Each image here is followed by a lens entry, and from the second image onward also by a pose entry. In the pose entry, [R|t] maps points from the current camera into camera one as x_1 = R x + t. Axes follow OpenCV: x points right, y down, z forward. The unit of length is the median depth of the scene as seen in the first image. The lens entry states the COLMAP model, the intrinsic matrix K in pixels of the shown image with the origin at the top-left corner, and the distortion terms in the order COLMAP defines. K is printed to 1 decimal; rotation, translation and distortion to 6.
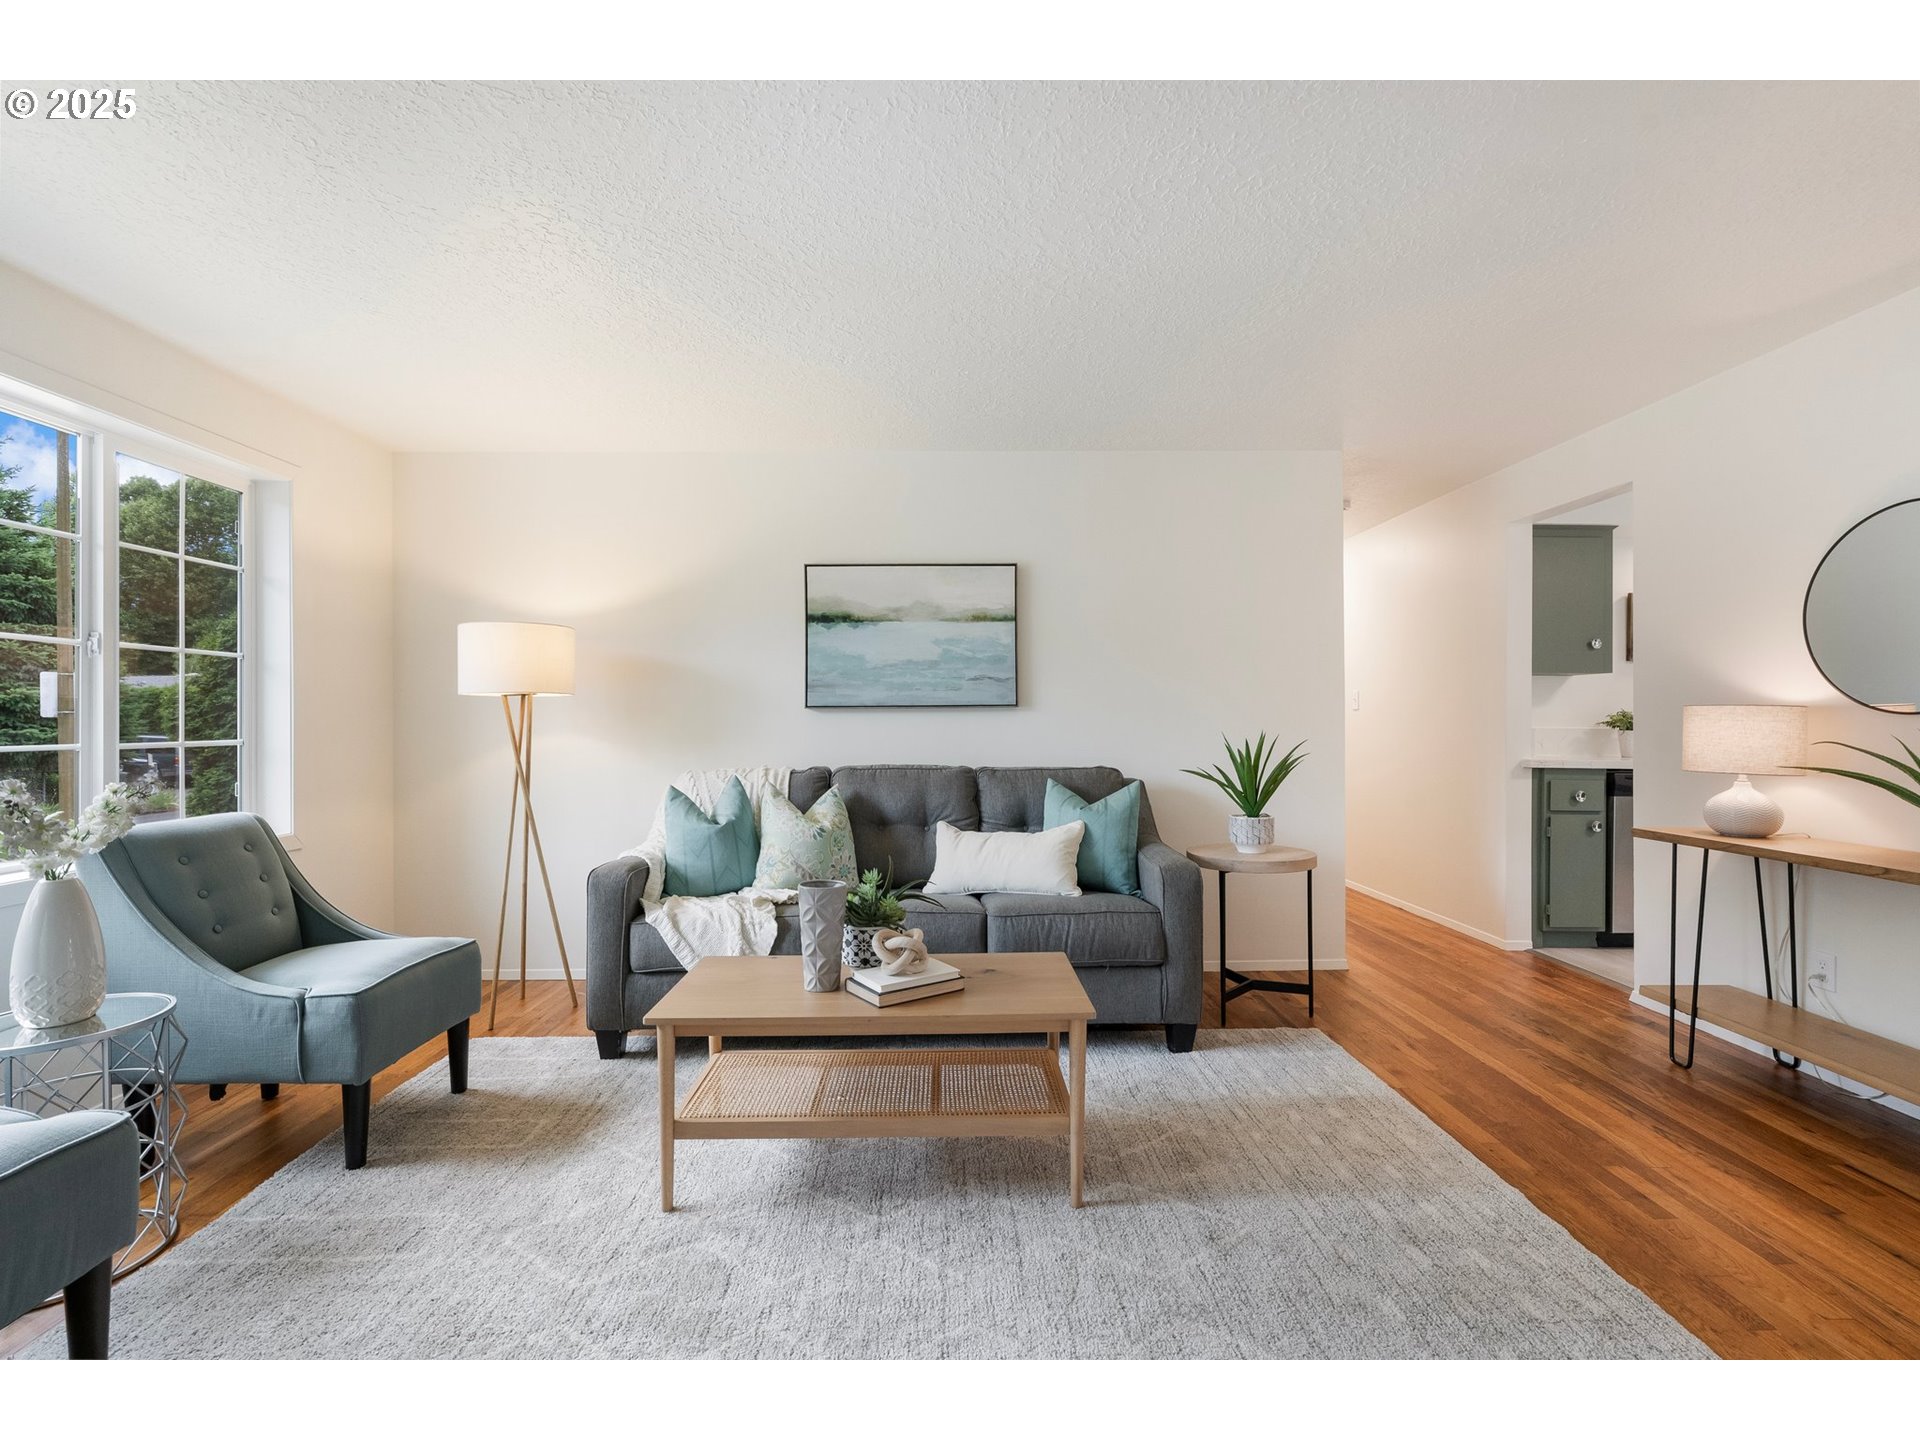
lens RADIAL K [[861.9, 0, 960.0], [0, 861.9, 720.0], [0, 0, 1]] dist [-0.000756, -0.000109]
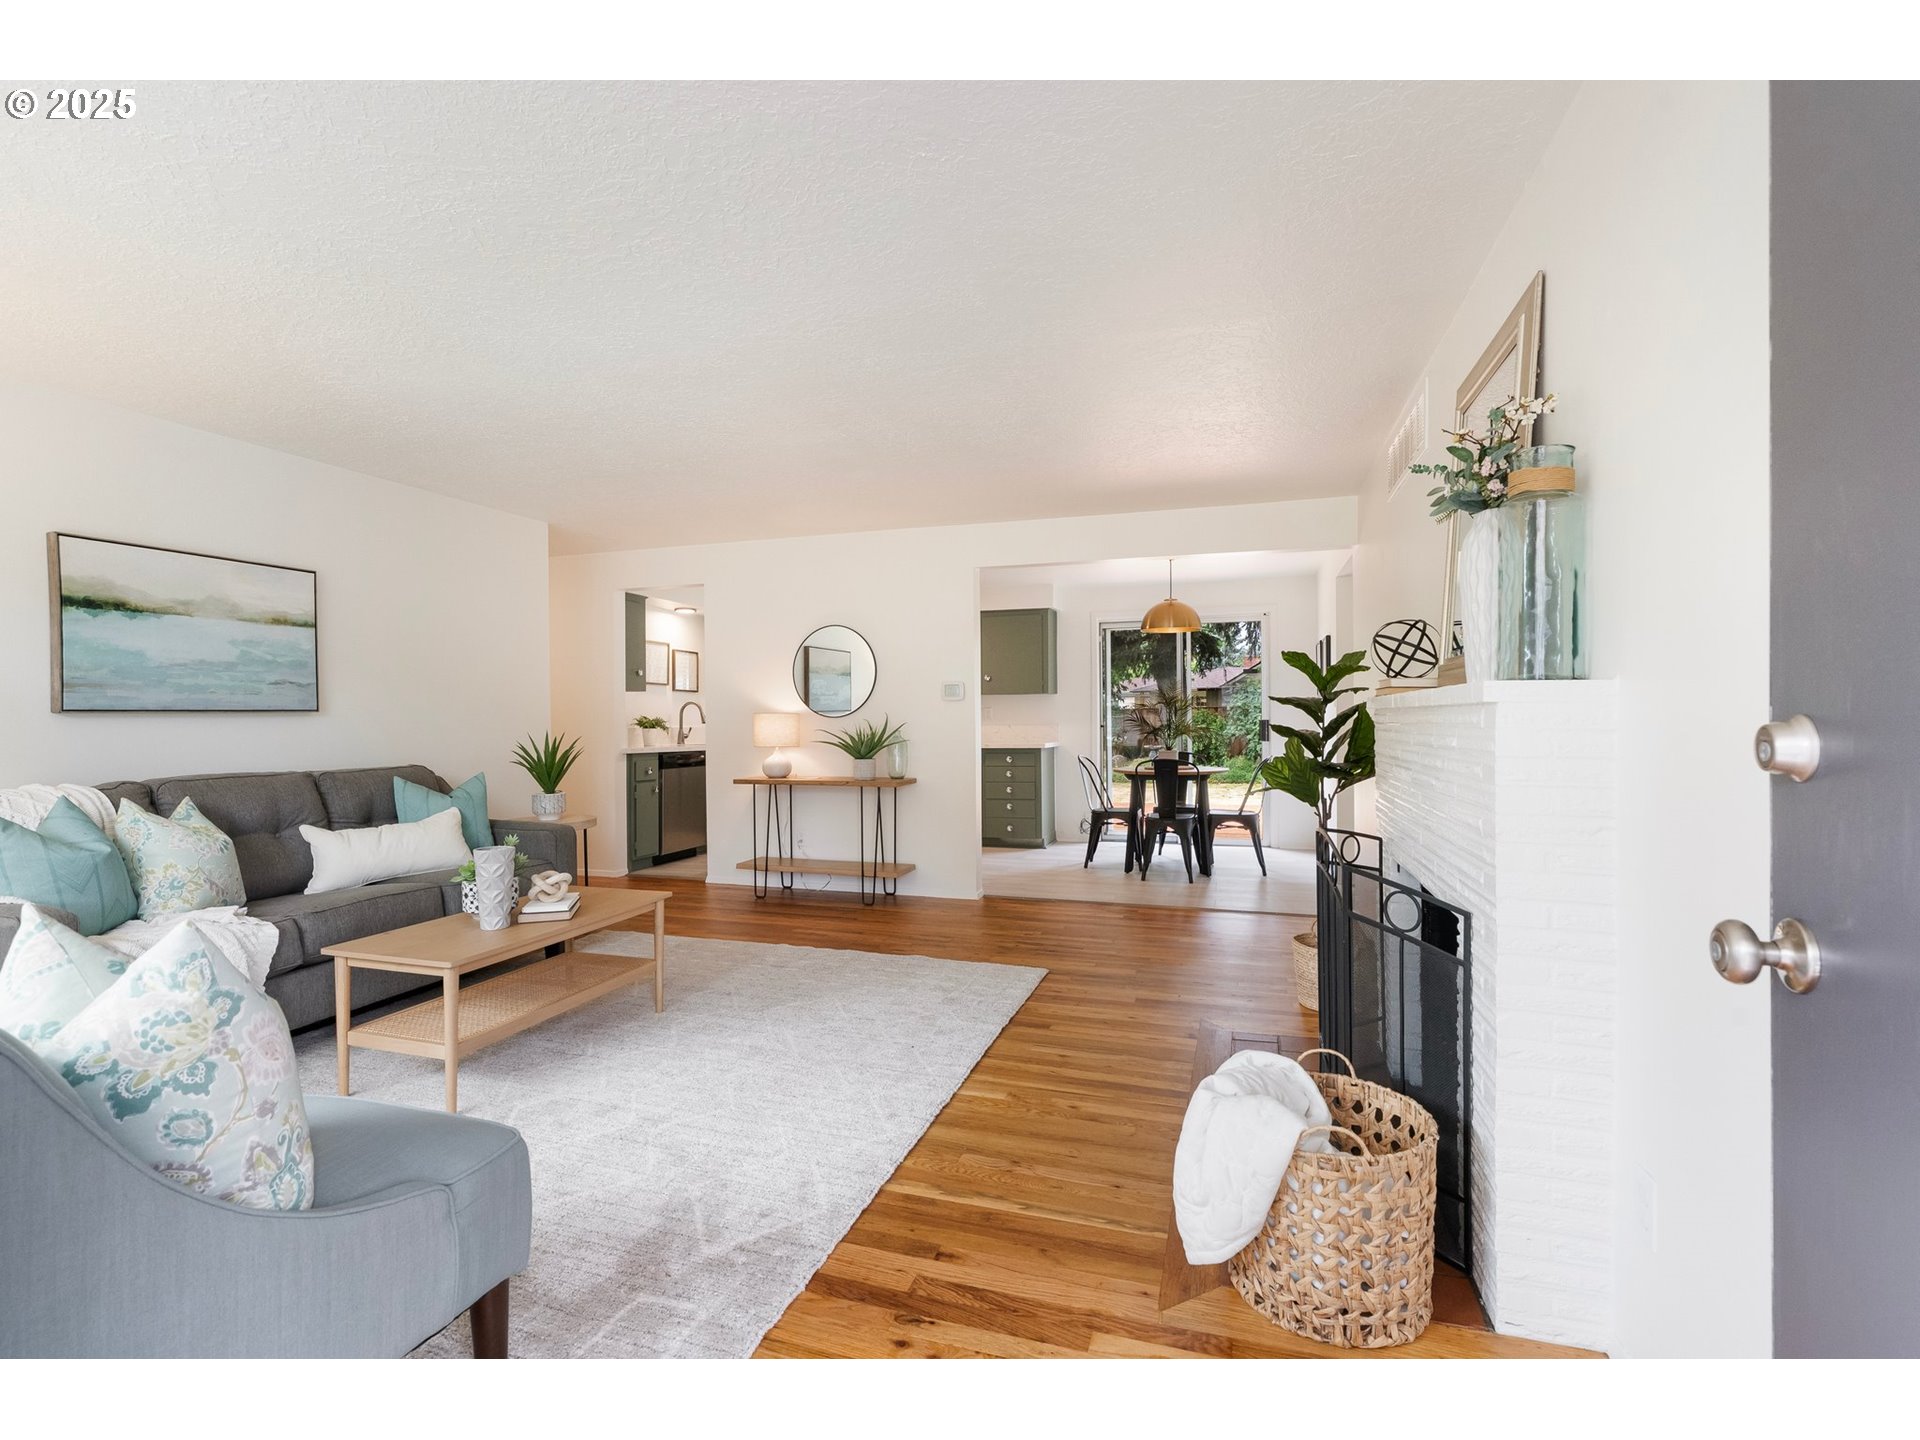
lens RADIAL K [[861.9, 0, 960.0], [0, 861.9, 720.0], [0, 0, 1]] dist [-0.000756, -0.000109]
pose [[0.325205, -0.004780, 0.945631, -0.662332], [0.011749, 0.999930, 0.001014, 0.002326], [-0.945570, 0.010781, 0.325239, -0.051416]]
